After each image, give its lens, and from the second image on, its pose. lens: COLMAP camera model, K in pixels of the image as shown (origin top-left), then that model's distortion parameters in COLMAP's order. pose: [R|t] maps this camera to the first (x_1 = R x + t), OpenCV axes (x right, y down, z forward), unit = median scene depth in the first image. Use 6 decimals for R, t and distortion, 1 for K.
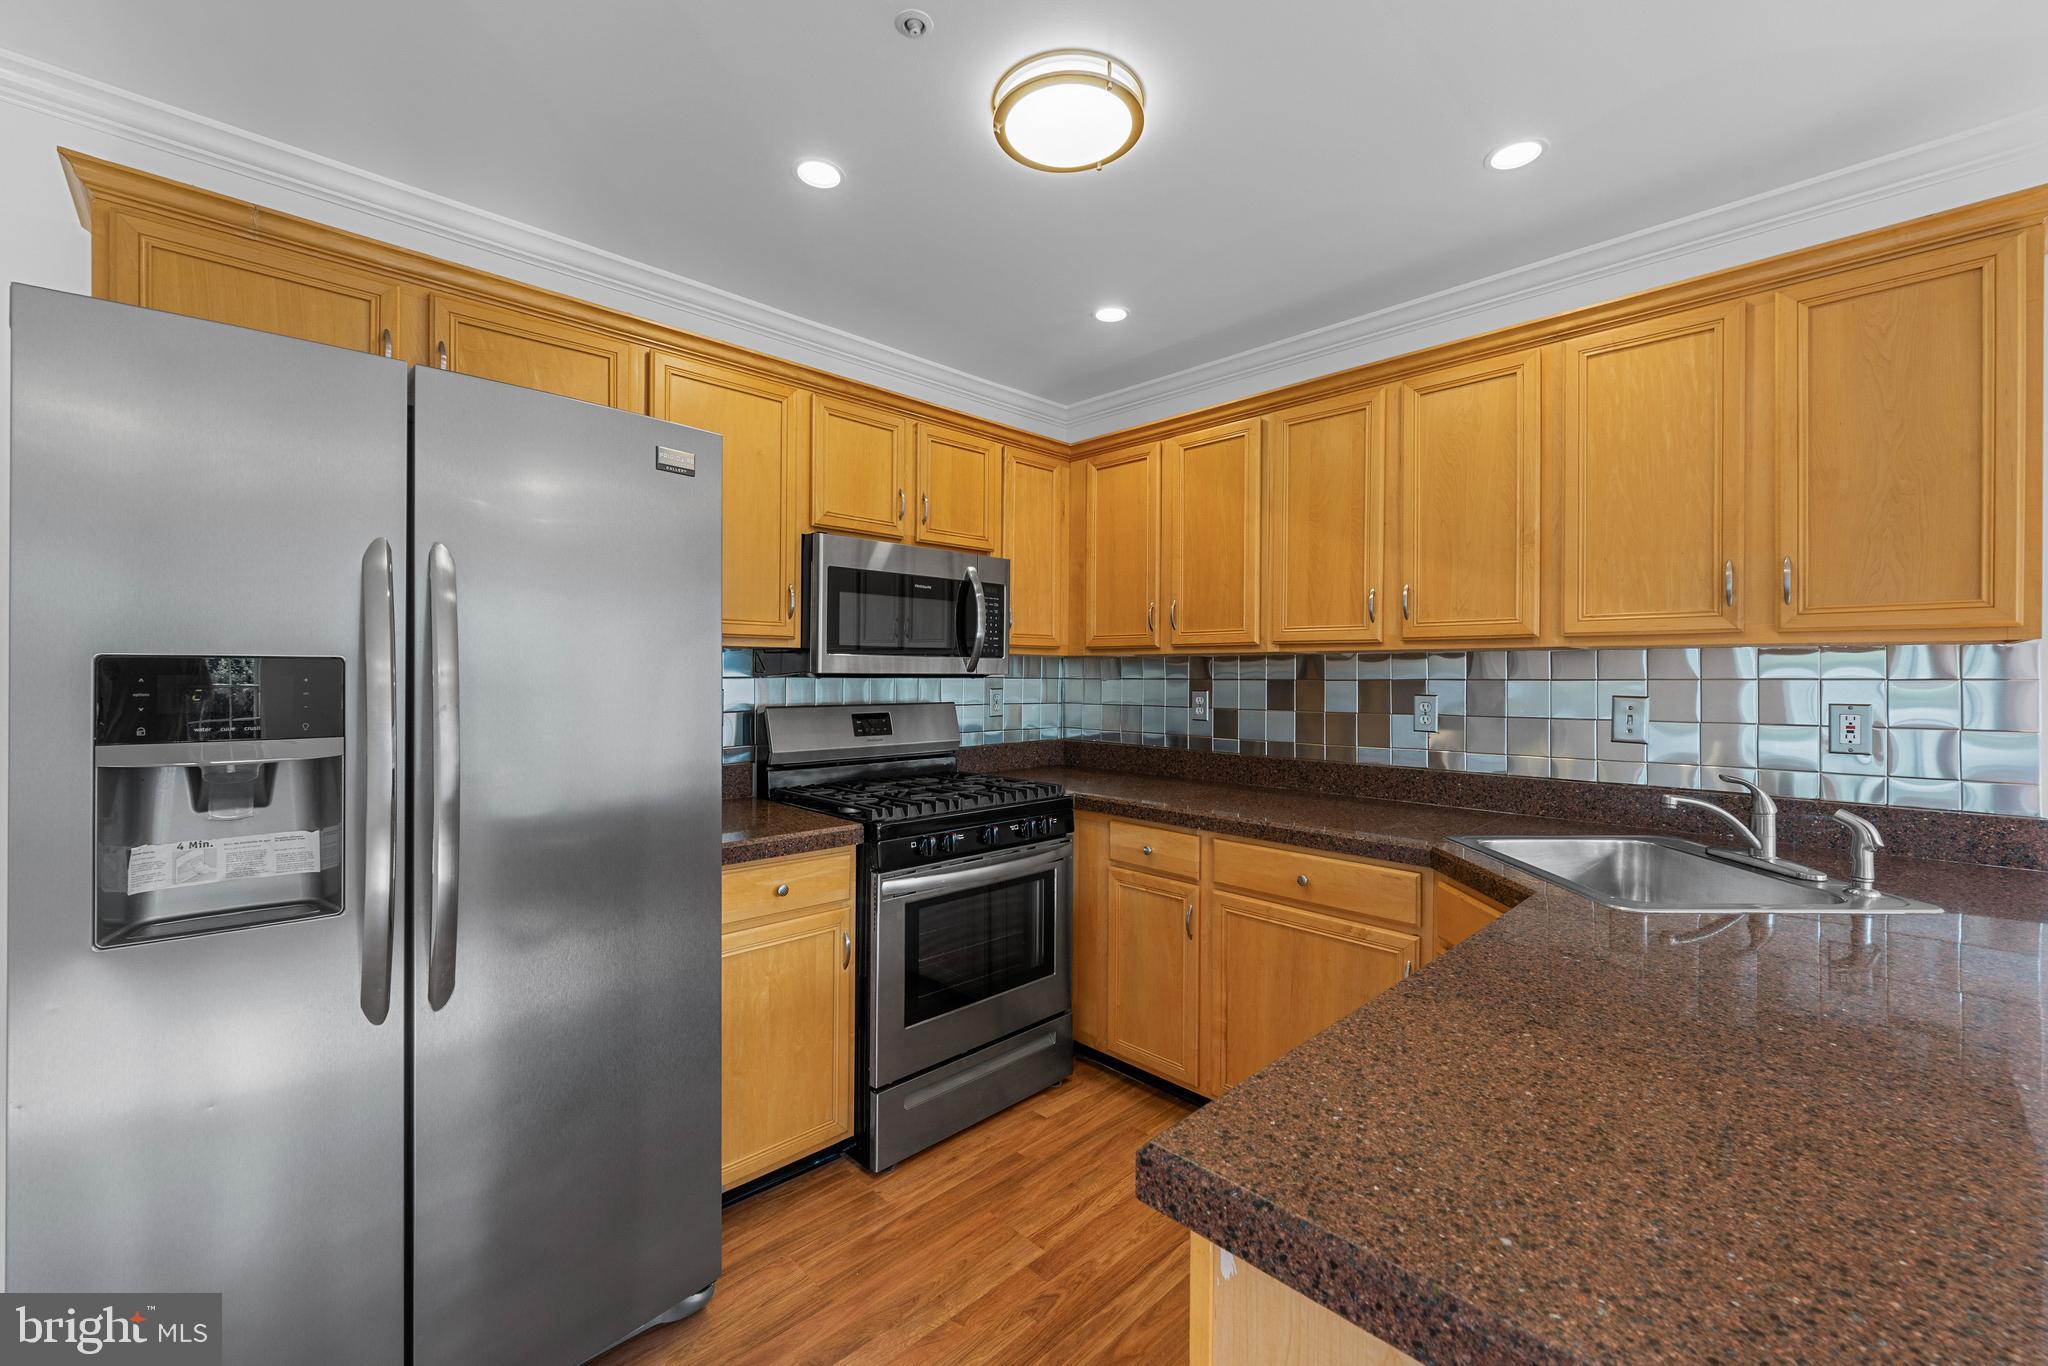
lens RADIAL K [[824.5, 0, 1022.7], [0, 824.5, 669.7], [0, 0, 1]] dist [-0.001334, -0.000246]
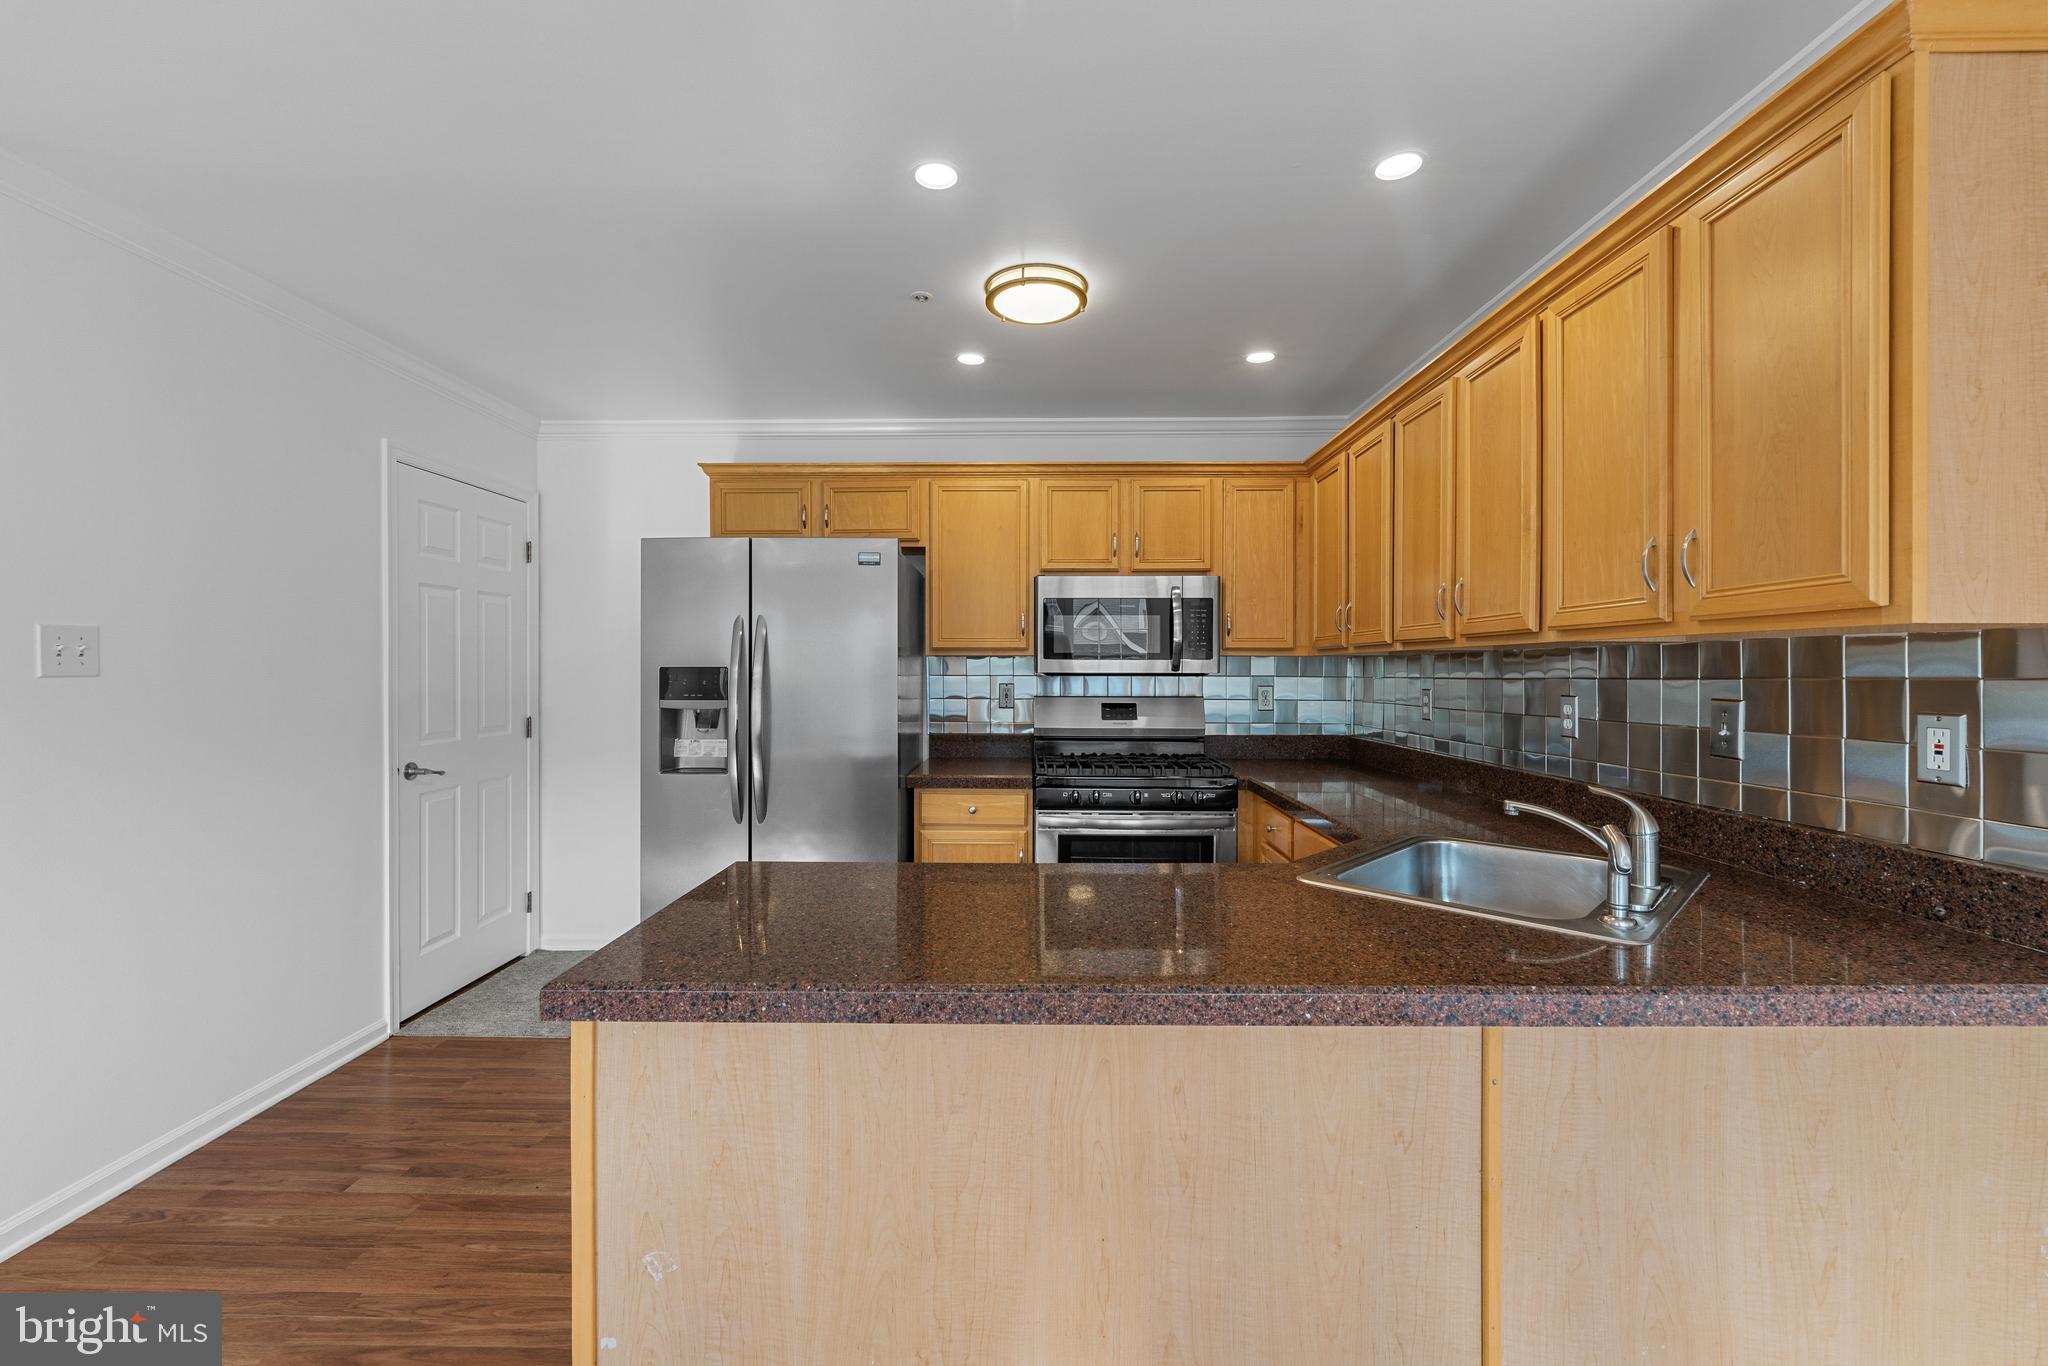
lens RADIAL K [[824.5, 0, 1022.7], [0, 824.5, 669.7], [0, 0, 1]] dist [-0.001334, -0.000246]
pose [[0.708578, -0.004625, -0.705617, 0.674983], [0.006035, 0.999982, -0.000495, -0.000481], [0.705606, -0.003908, 0.708593, -0.040915]]
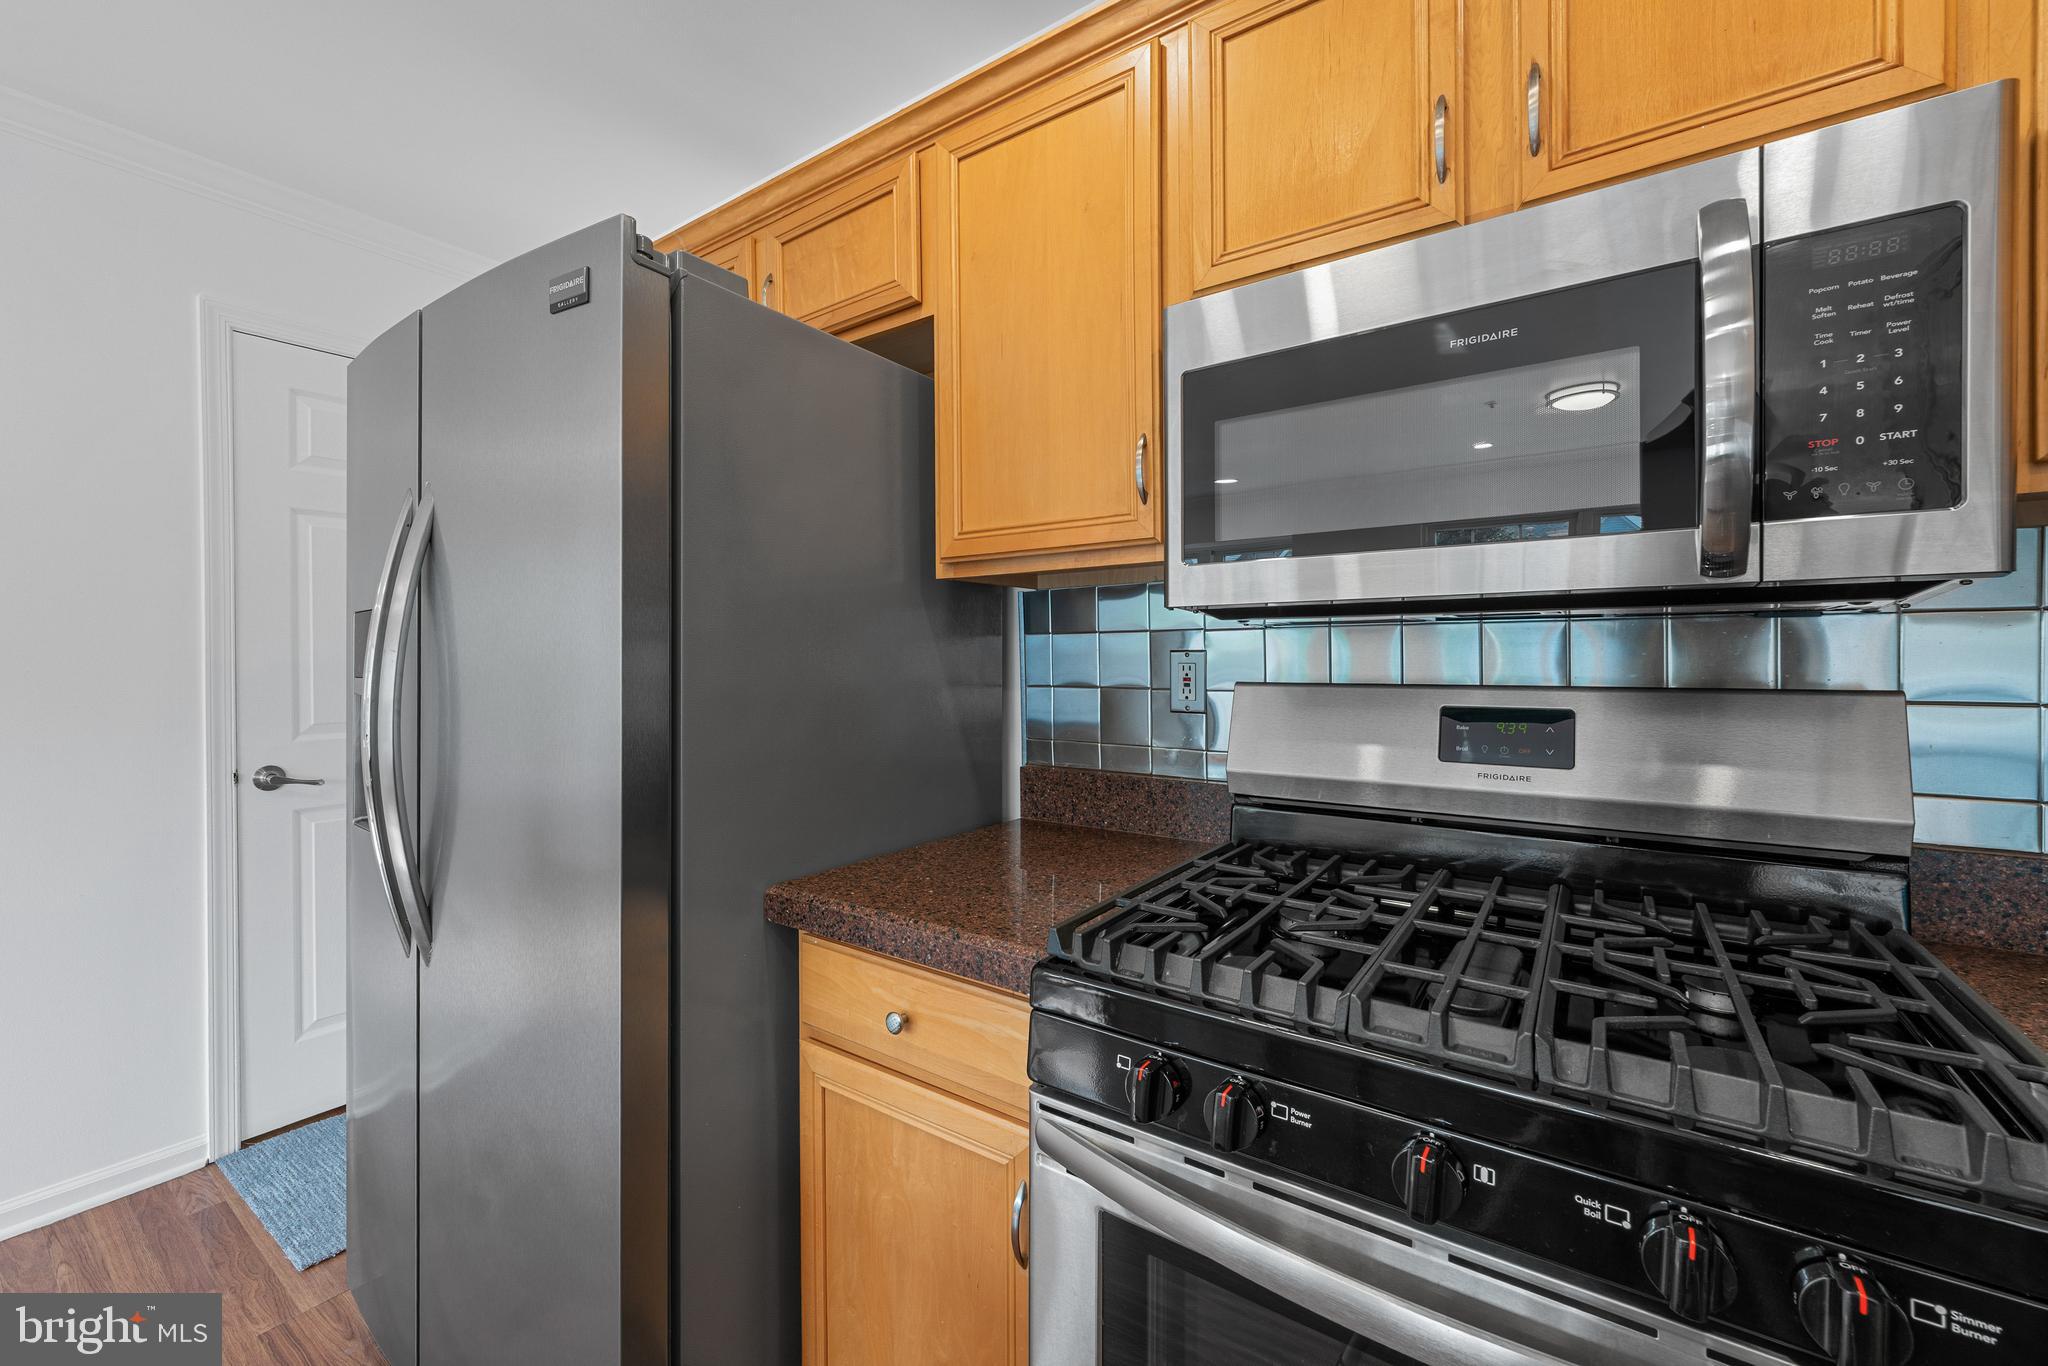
lens RADIAL K [[824.5, 0, 1022.7], [0, 824.5, 669.7], [0, 0, 1]] dist [-0.001334, -0.000246]
pose [[0.176700, 0.000072, -0.984265, 0.177785], [0.008106, 0.999966, 0.001528, 0.033568], [0.984231, -0.008248, 0.176694, 0.744183]]
